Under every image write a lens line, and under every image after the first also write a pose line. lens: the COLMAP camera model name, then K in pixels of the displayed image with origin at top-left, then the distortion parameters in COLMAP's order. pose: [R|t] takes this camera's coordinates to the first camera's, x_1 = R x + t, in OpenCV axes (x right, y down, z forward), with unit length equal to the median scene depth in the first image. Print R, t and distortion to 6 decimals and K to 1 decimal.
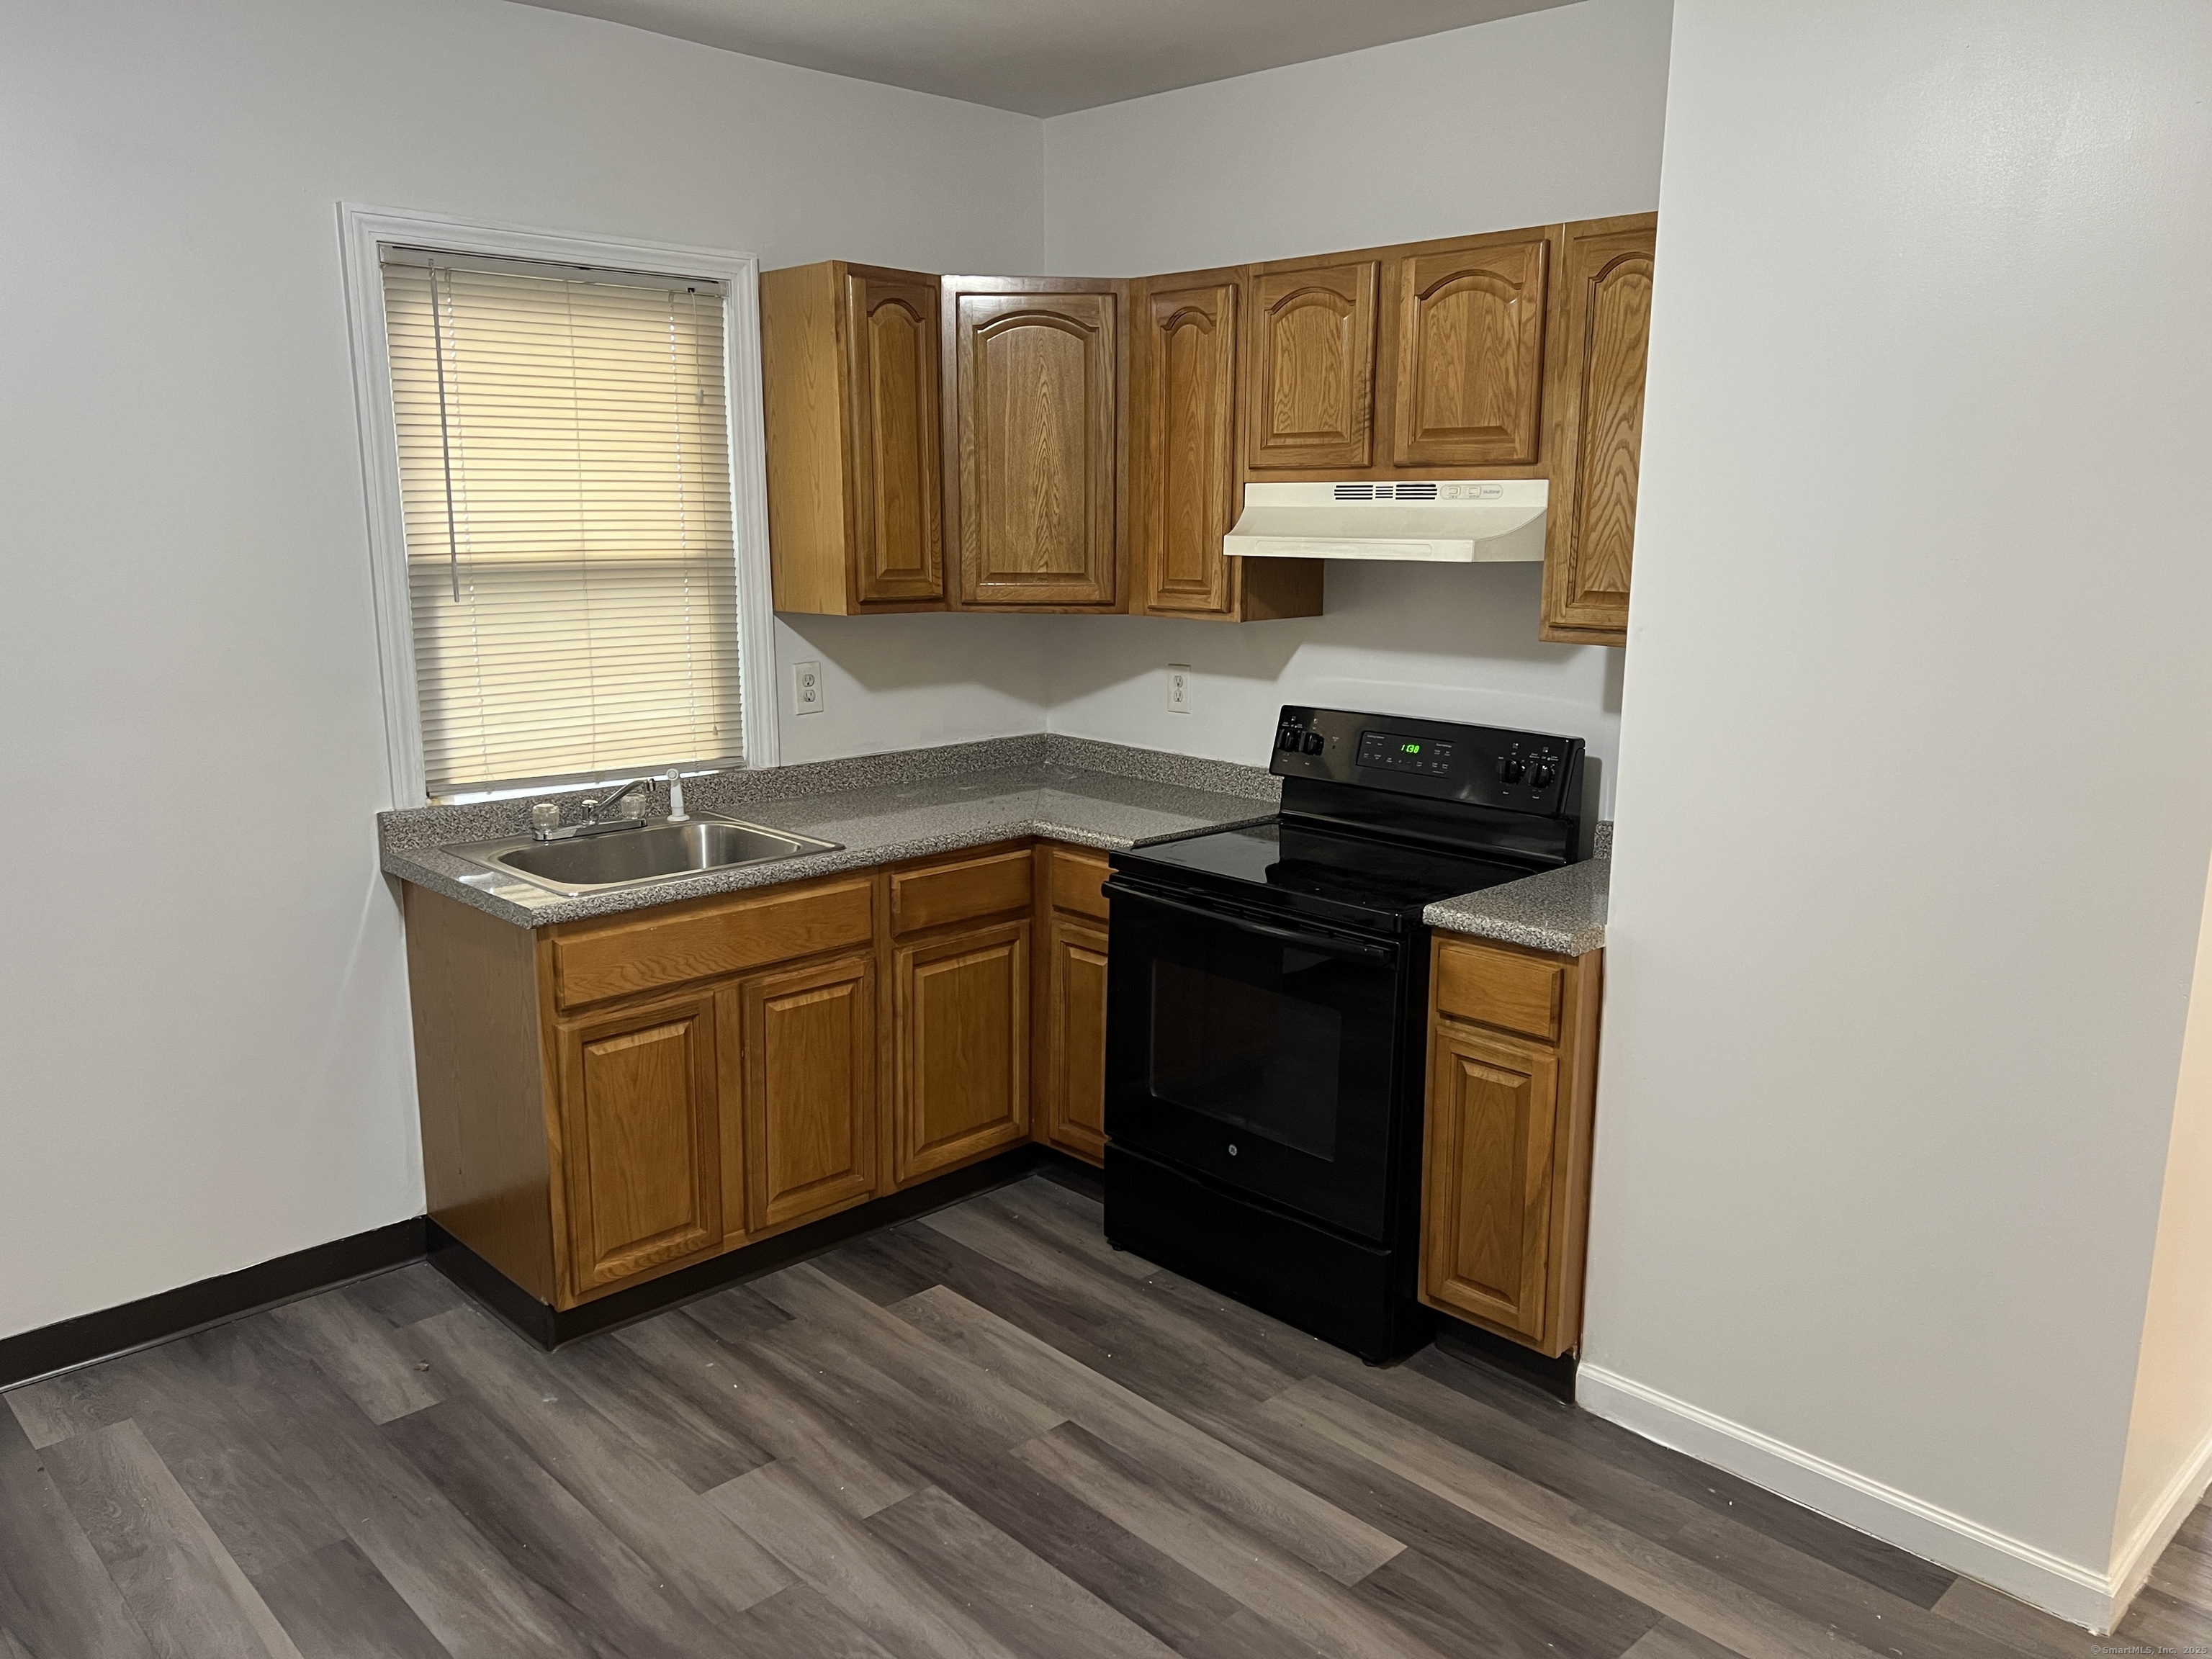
lens RADIAL K [[1663.3, 0, 1113.0], [0, 1663.3, 838.2], [0, 0, 1]] dist [0.096875, -0.112471]
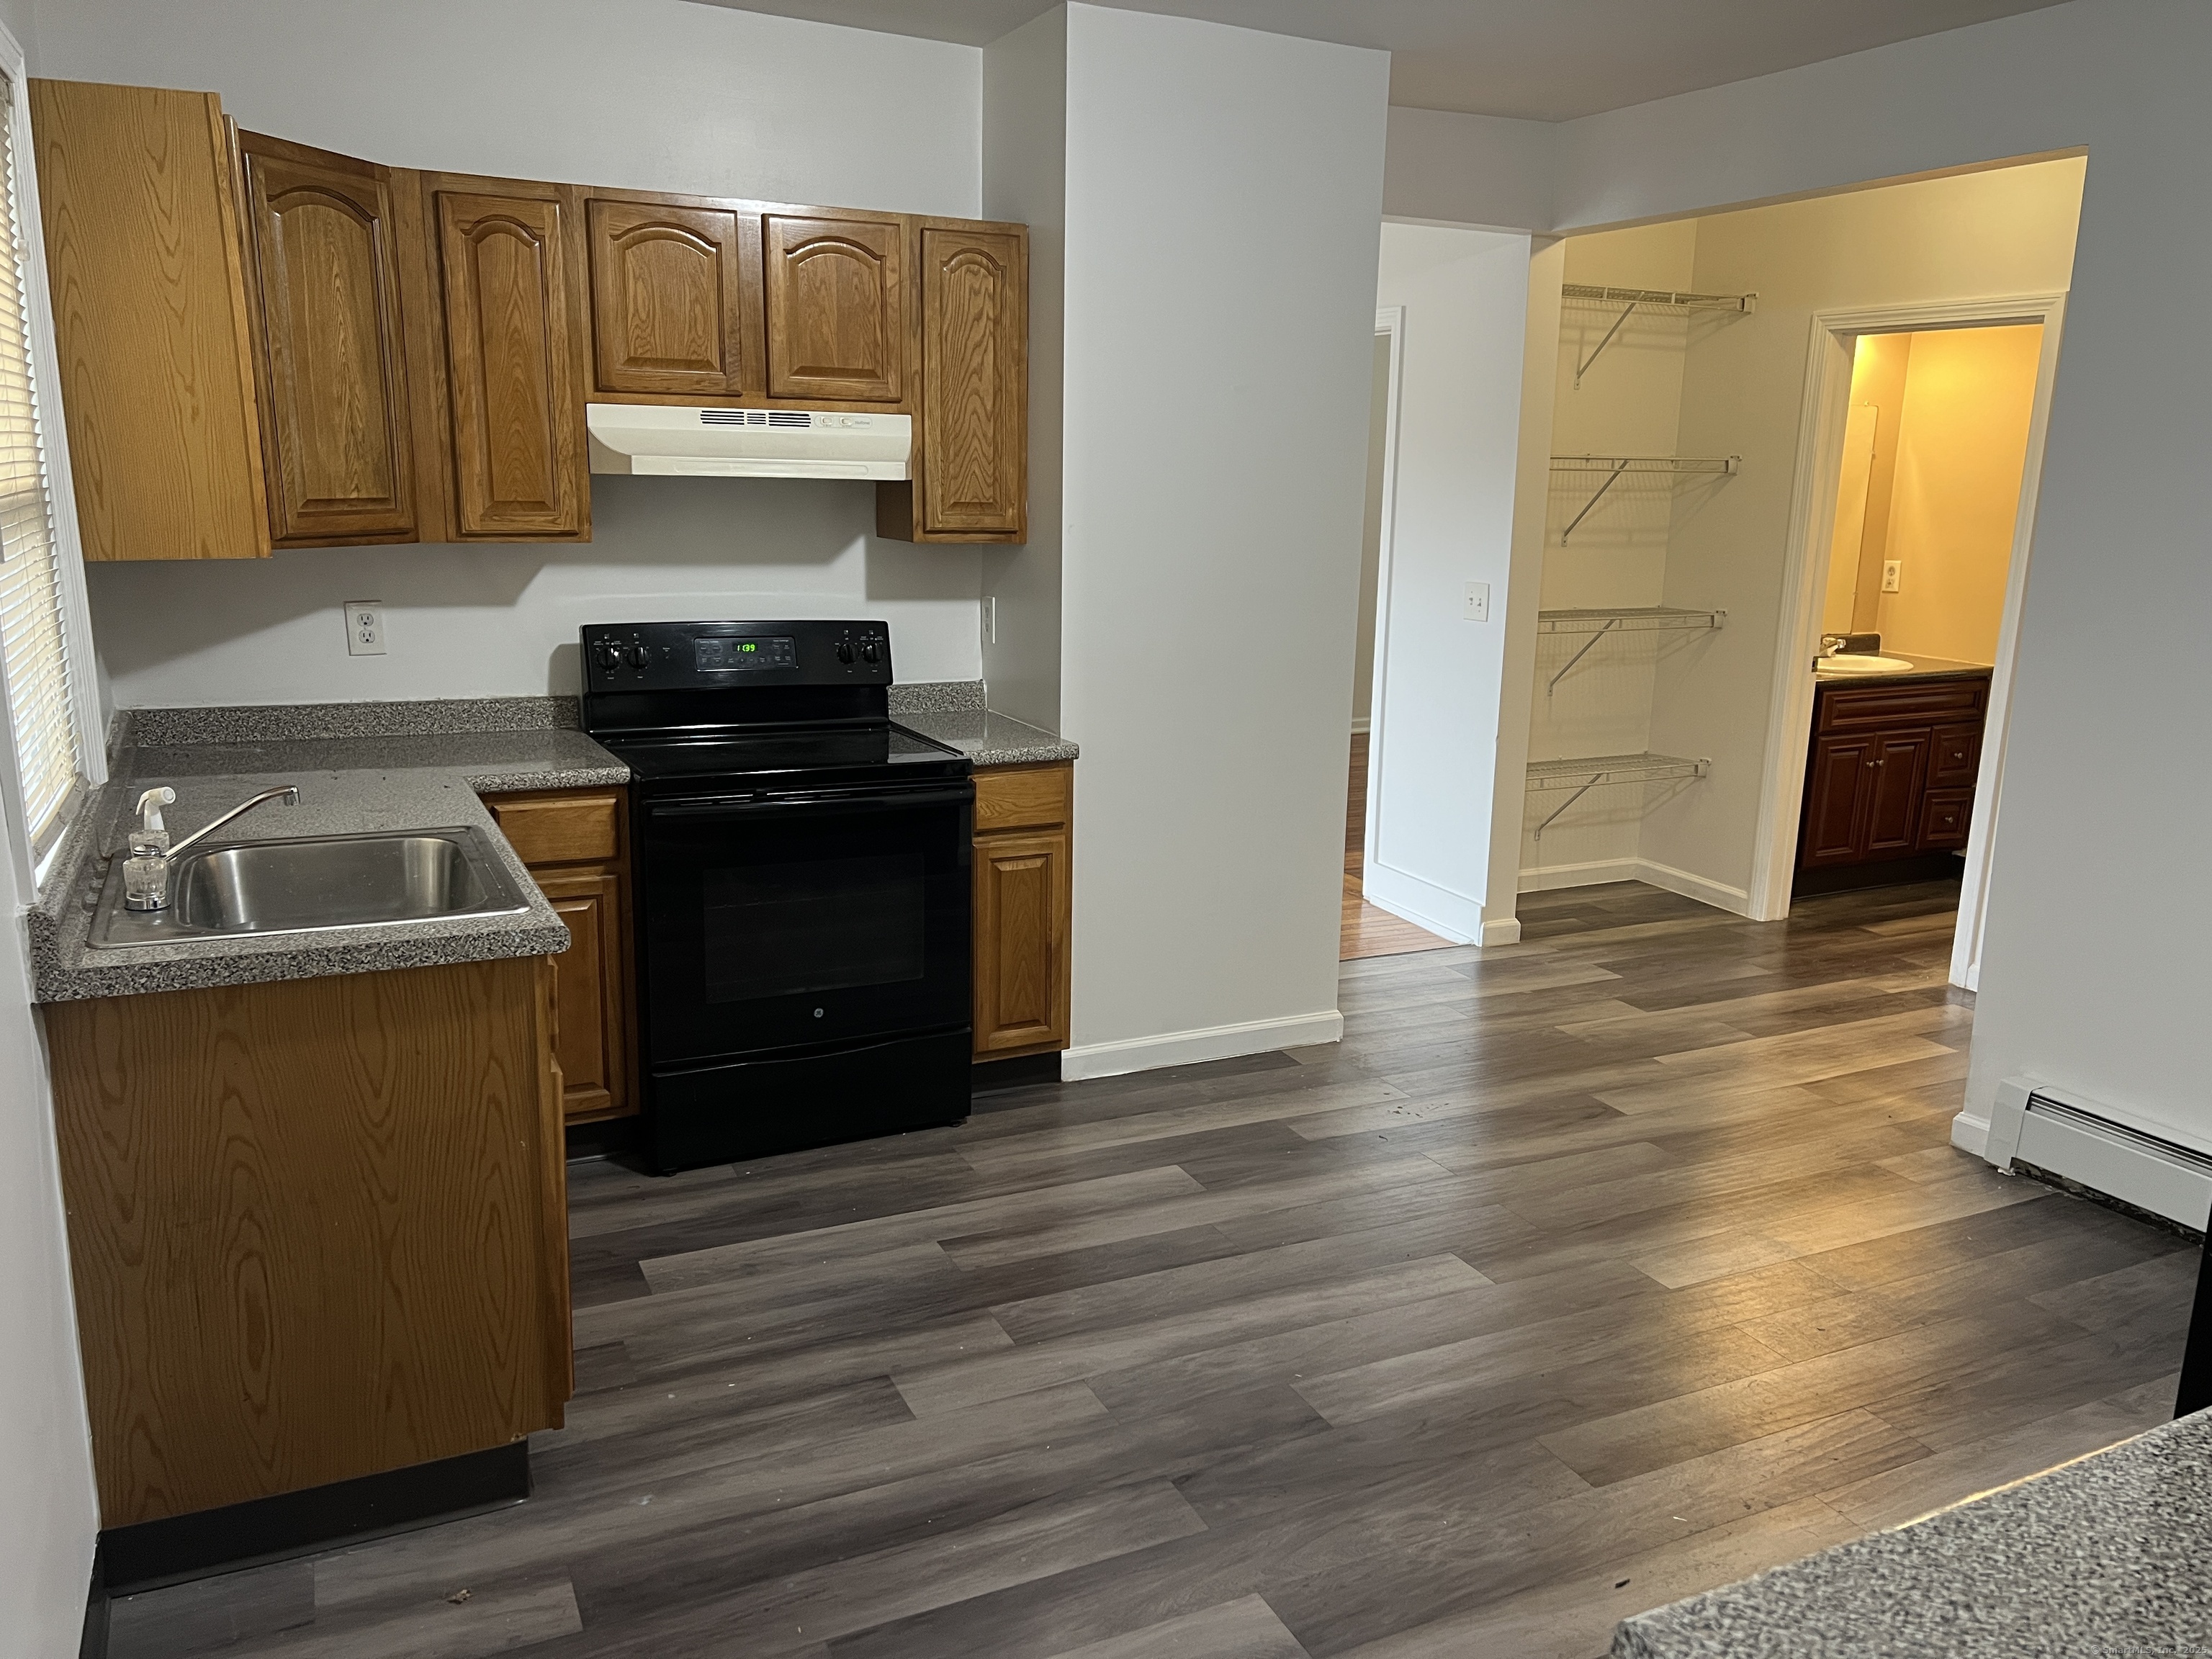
lens RADIAL K [[1663.3, 0, 1113.0], [0, 1663.3, 838.2], [0, 0, 1]] dist [0.096875, -0.112471]
pose [[0.314838, -0.210587, 0.925489, -0.891724], [0.172890, 0.971487, 0.162239, -0.075485], [-0.933266, 0.108929, 0.342269, 0.427003]]
